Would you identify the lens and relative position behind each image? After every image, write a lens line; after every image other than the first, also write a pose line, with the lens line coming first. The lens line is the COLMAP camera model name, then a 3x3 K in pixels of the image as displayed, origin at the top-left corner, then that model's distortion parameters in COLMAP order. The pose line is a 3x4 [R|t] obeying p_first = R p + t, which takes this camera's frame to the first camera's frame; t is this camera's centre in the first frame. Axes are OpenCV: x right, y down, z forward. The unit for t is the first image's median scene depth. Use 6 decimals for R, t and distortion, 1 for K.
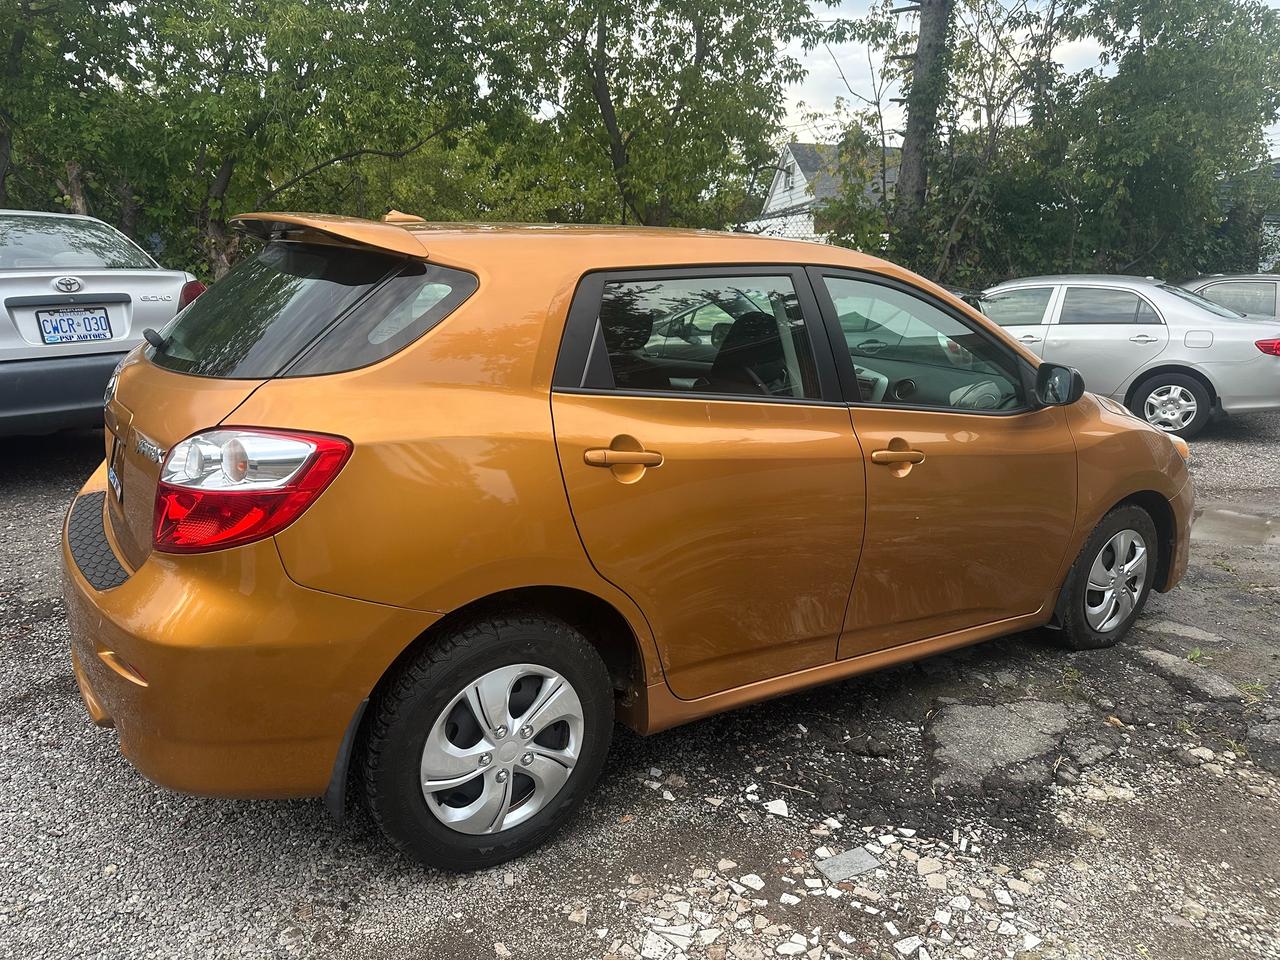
lens RADIAL K [[918.8, 0, 640.0], [0, 918.8, 480.0], [0, 0, 1]] dist [0.006571, -0.009444]
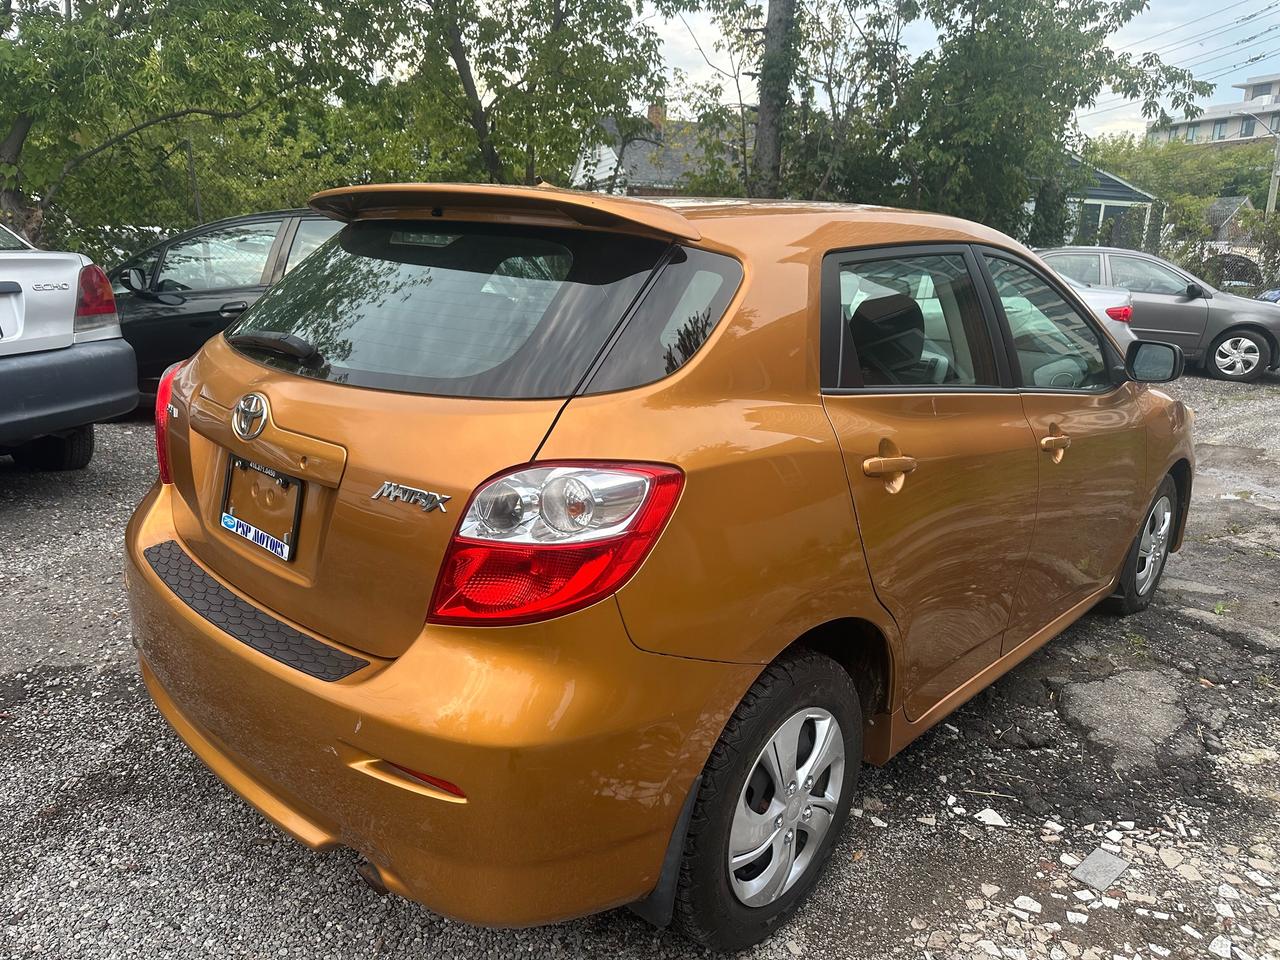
lens RADIAL K [[916.0, 0, 638.3], [0, 916.0, 492.0], [0, 0, 1]] dist [0.007260, -0.011488]
pose [[0.972582, -0.065241, 0.223223, -0.270592], [0.056363, 0.997354, 0.045920, -0.031438], [-0.225628, -0.032079, 0.973685, 0.111399]]
